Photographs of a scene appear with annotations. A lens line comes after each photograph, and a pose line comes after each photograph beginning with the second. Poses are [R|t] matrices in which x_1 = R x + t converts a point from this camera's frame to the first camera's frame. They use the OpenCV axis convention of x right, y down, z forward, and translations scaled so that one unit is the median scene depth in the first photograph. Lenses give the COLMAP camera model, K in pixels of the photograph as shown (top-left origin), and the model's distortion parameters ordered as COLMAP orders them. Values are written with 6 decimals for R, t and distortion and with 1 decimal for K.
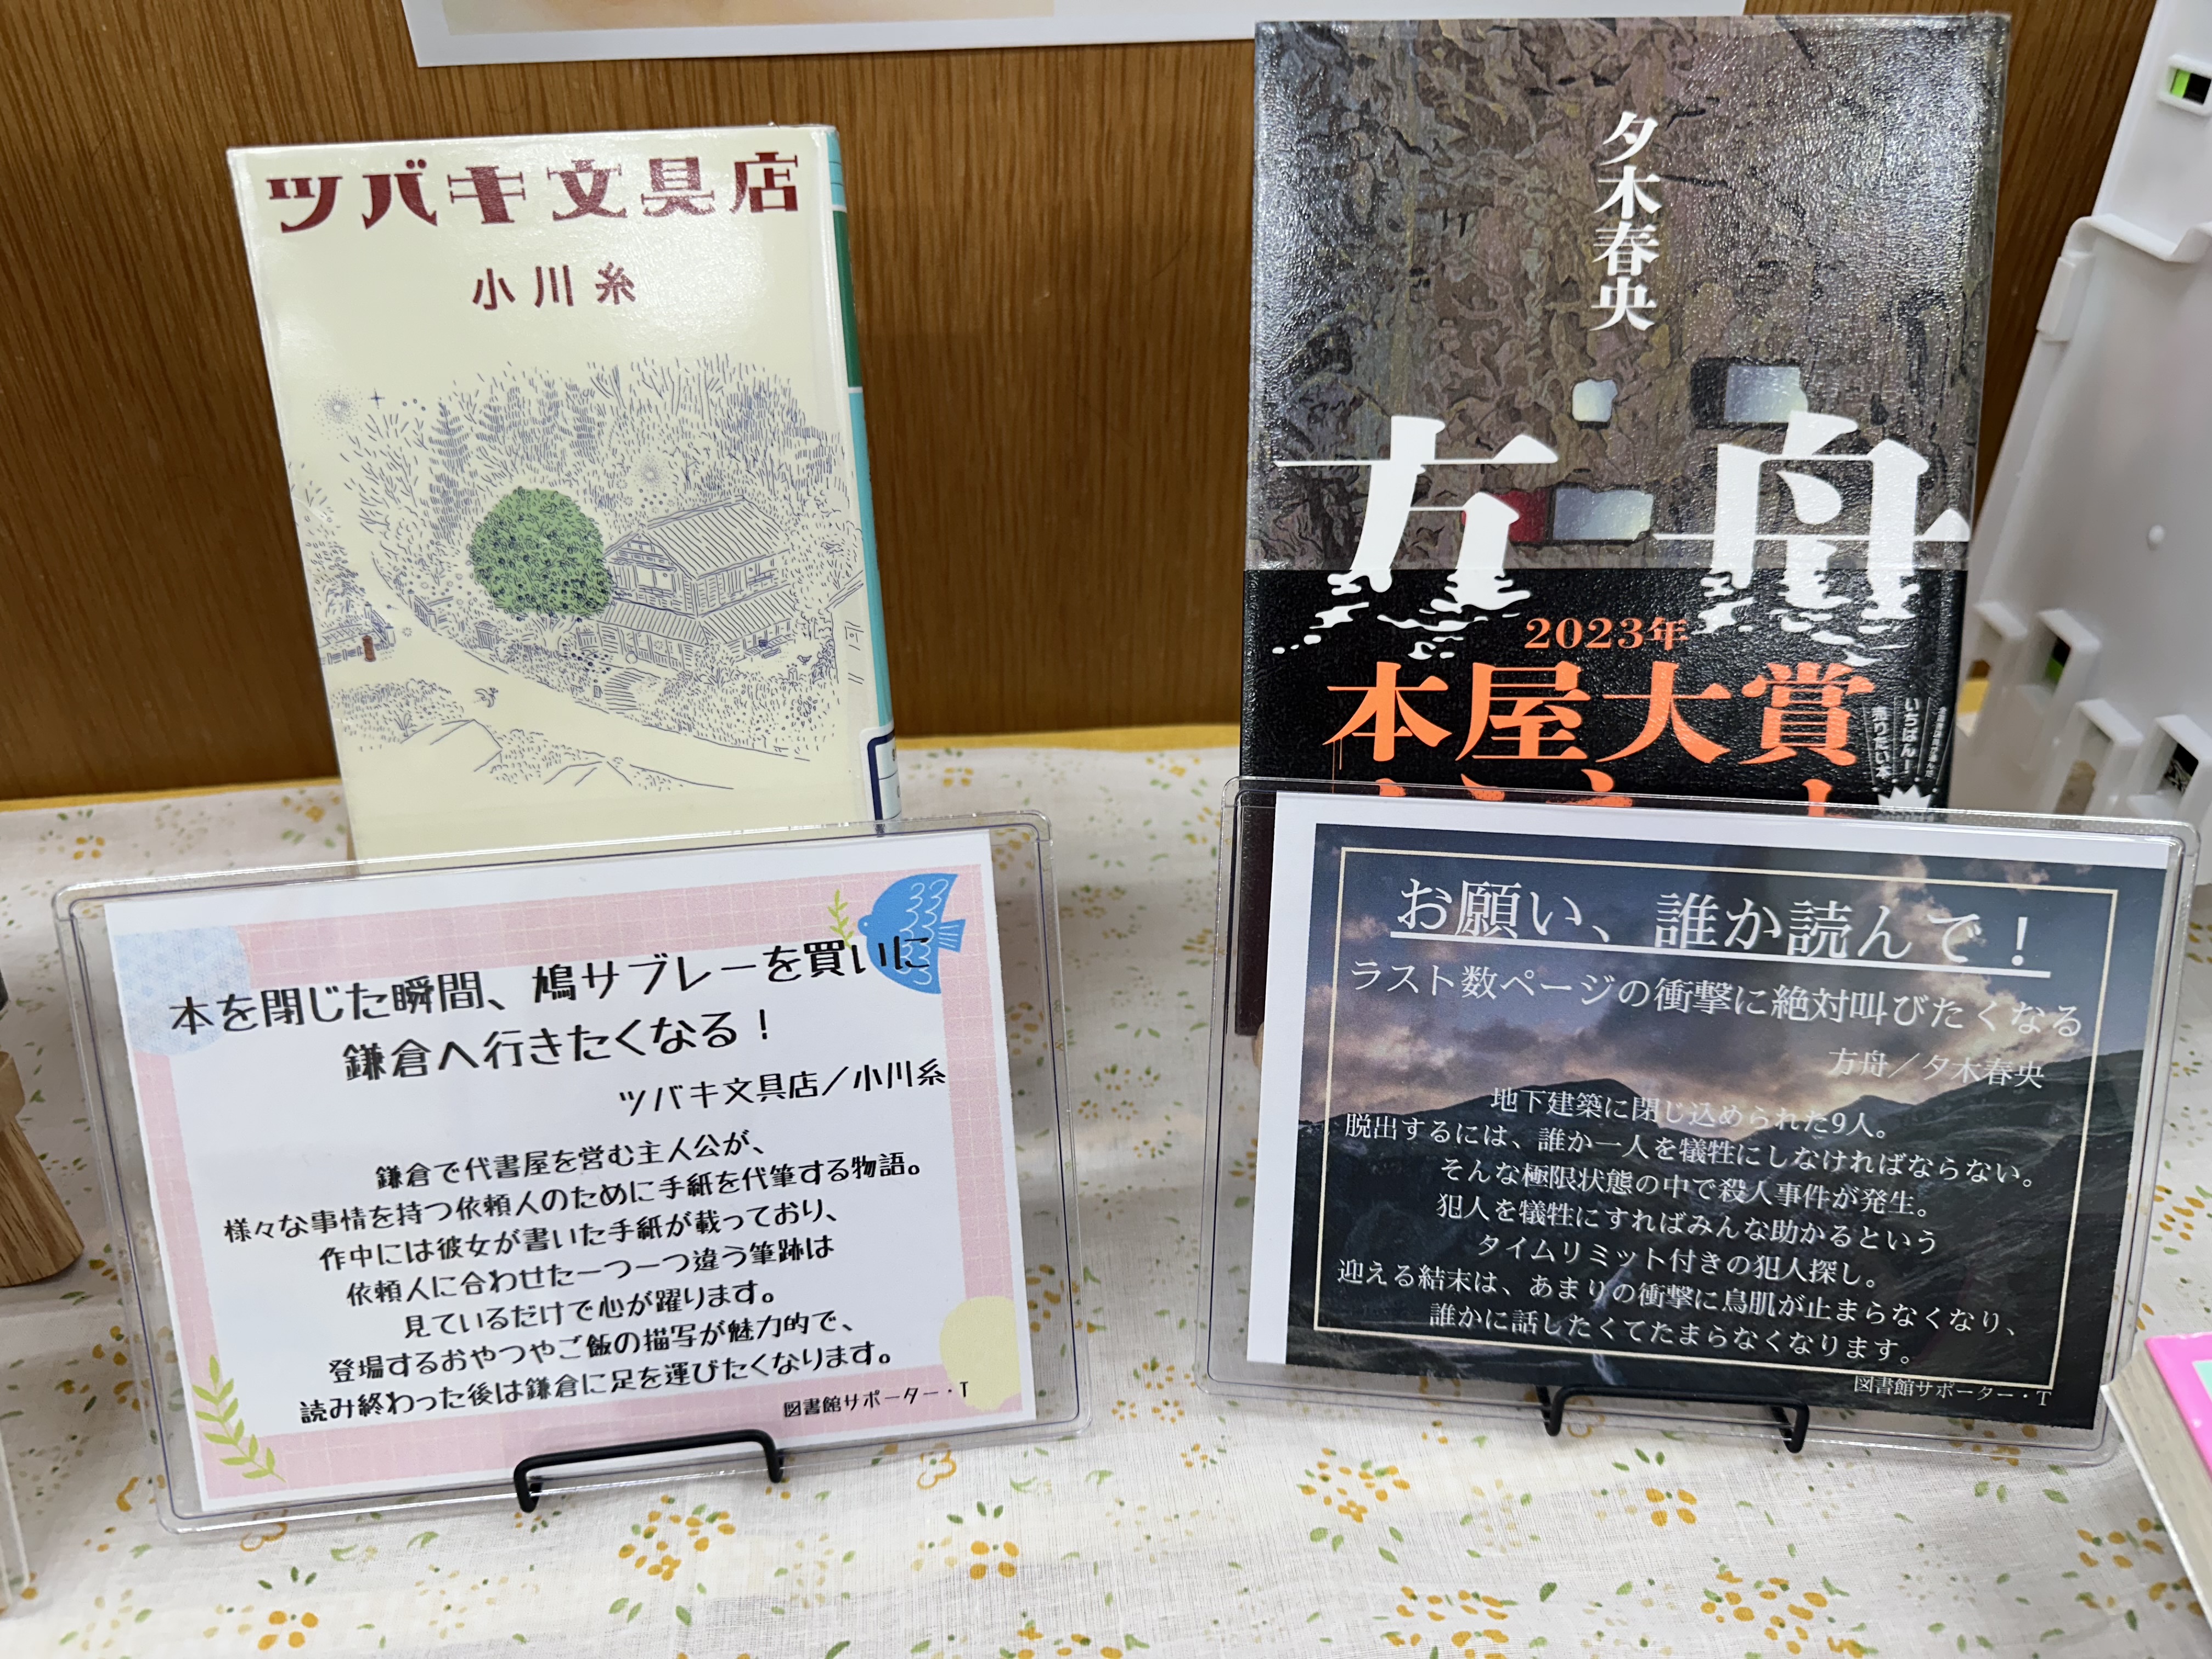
lens RADIAL K [[1570.4, 0, 1095.9], [0, 1570.4, 834.2], [0, 0, 1]] dist [0.050482, -0.116362]
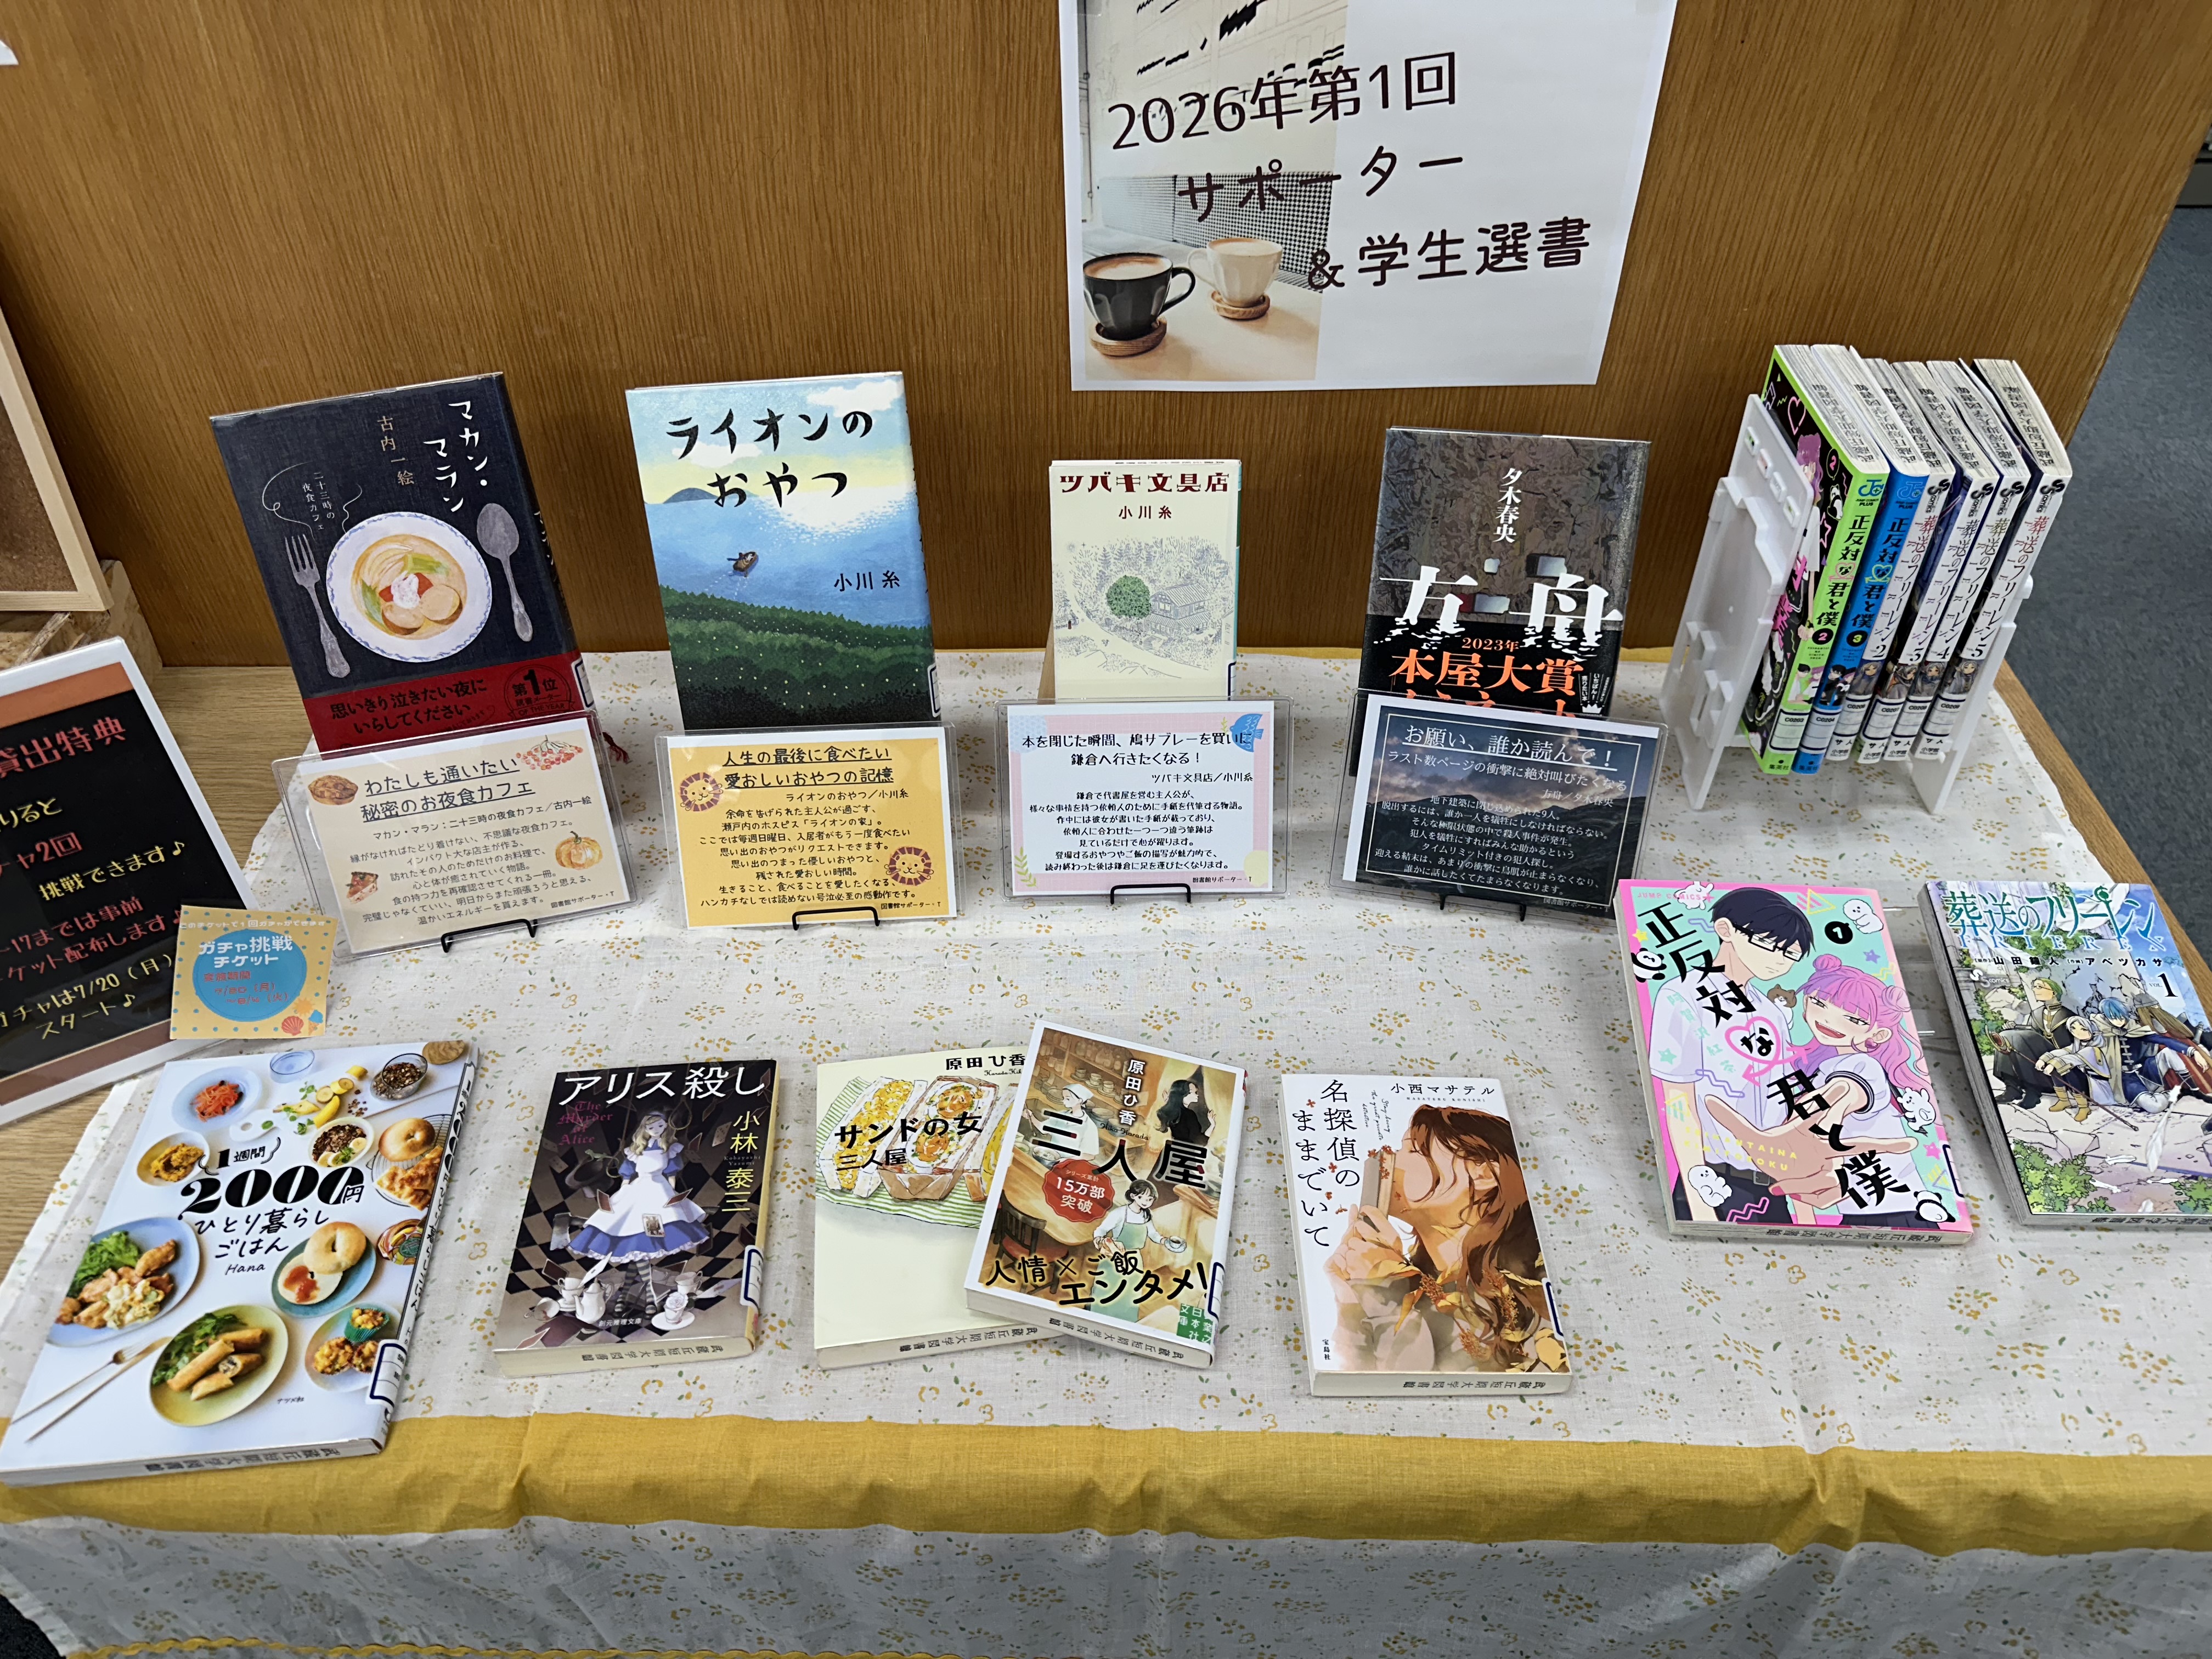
lens RADIAL K [[1566.7, 0, 1110.2], [0, 1566.7, 840.6], [0, 0, 1]] dist [0.196134, -0.467090]
pose [[0.994077, 0.076068, -0.077622, -0.123694], [-0.065740, 0.989607, 0.127894, -0.102860], [0.086544, -0.122034, 0.988746, -2.090985]]
